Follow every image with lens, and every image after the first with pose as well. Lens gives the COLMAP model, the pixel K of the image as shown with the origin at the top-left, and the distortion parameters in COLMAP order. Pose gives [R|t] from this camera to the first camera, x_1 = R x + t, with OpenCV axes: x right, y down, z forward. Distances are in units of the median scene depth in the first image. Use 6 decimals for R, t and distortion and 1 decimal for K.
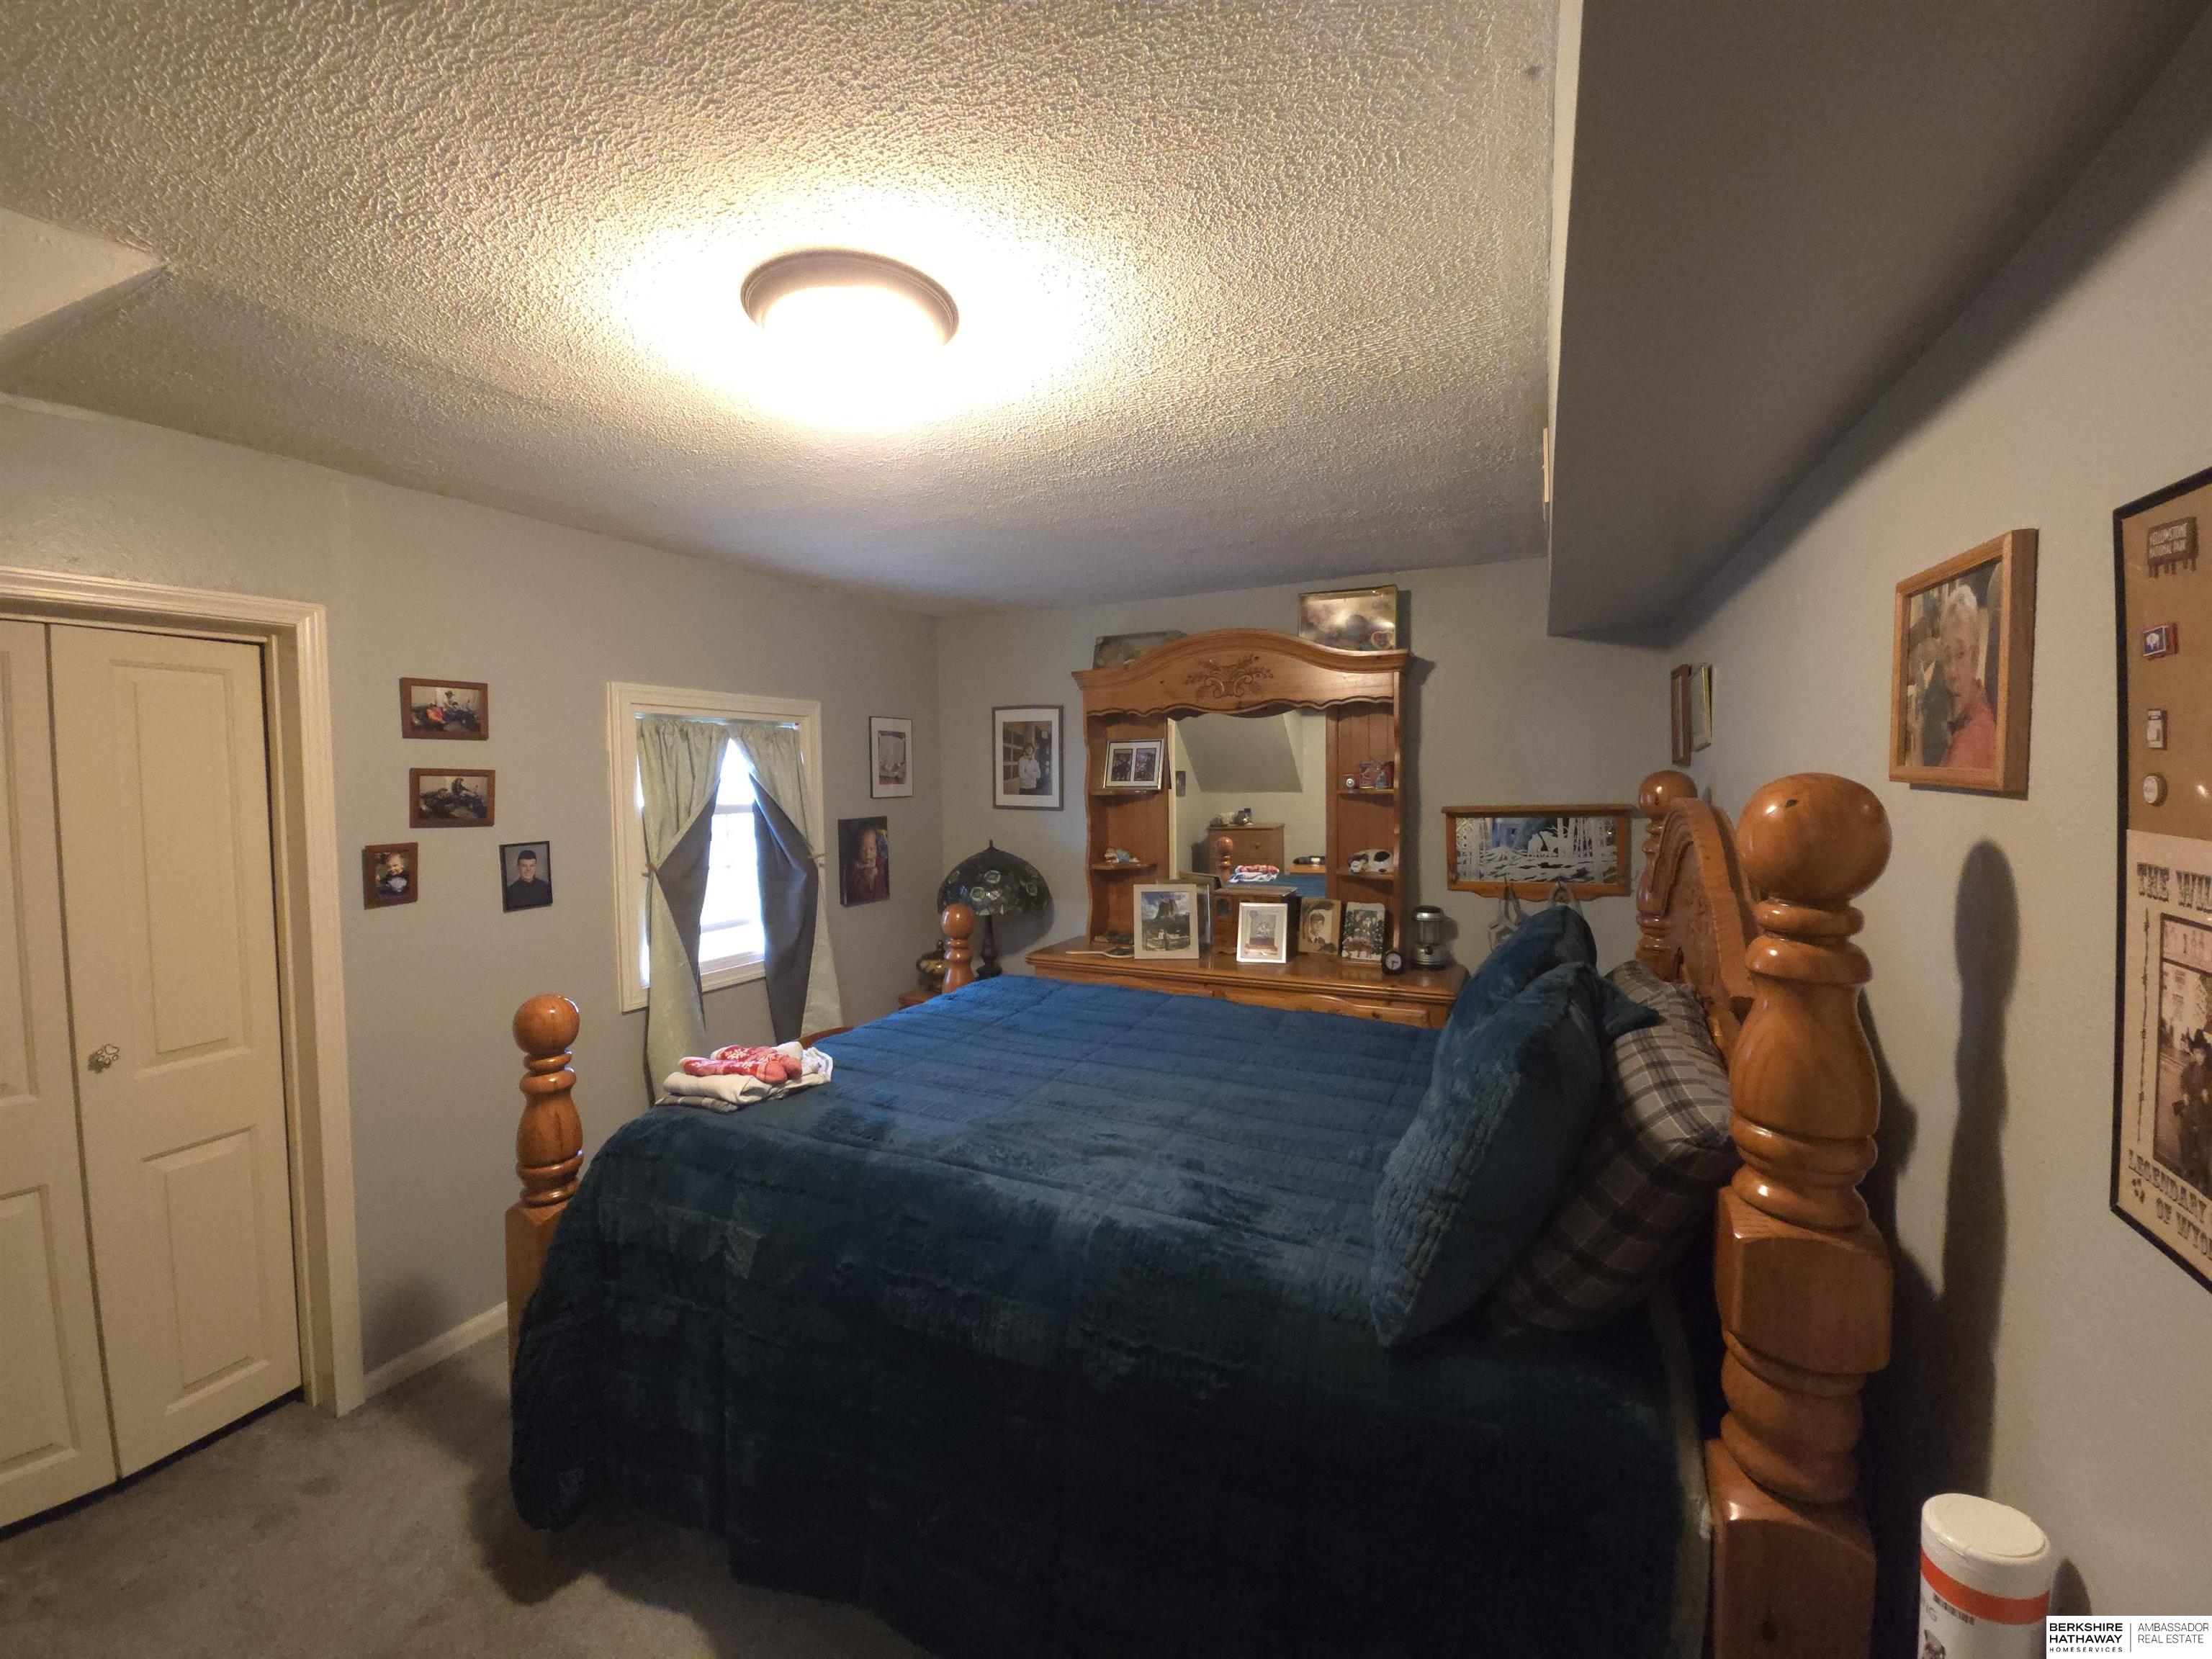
lens RADIAL K [[978.8, 0, 1094.3], [0, 978.8, 823.5], [0, 0, 1]] dist [-0.001065, 0.000020]
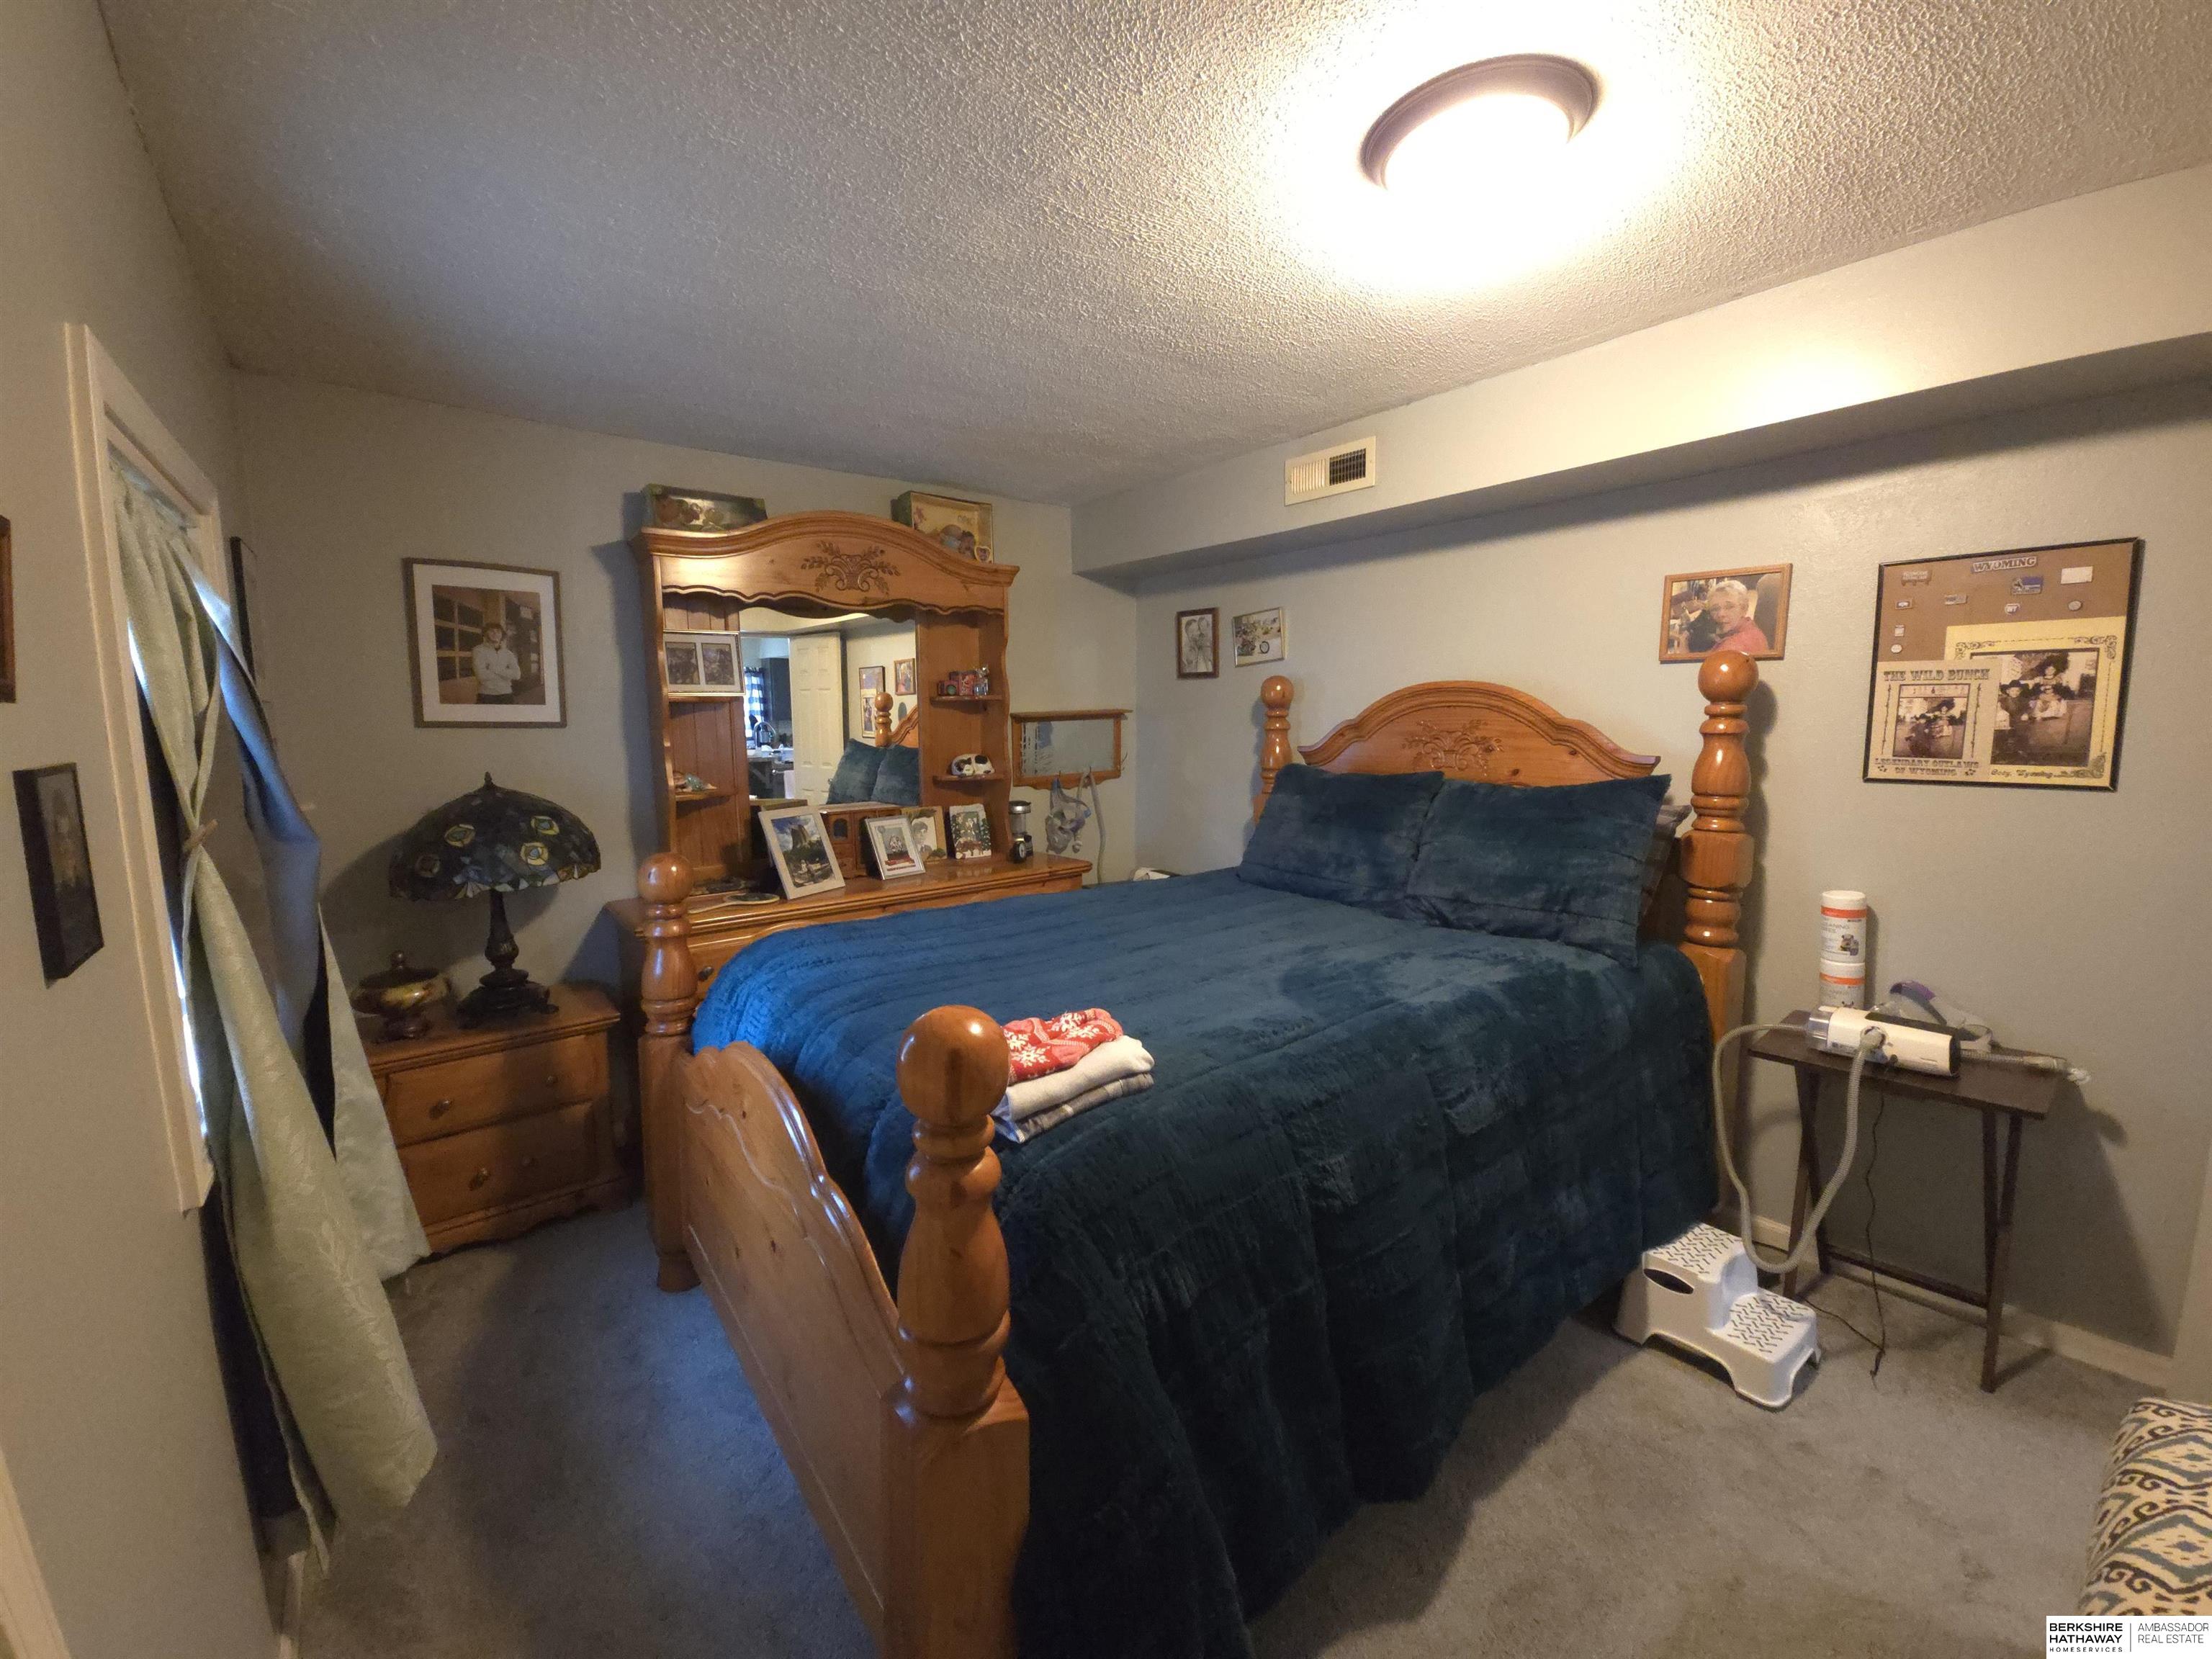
lens RADIAL K [[978.8, 0, 1094.3], [0, 978.8, 823.5], [0, 0, 1]] dist [-0.001065, 0.000020]
pose [[0.362762, -0.091347, 0.927394, -0.614608], [0.060406, 0.995396, 0.074416, 0.029084], [-0.929922, 0.029025, 0.366610, 0.456866]]
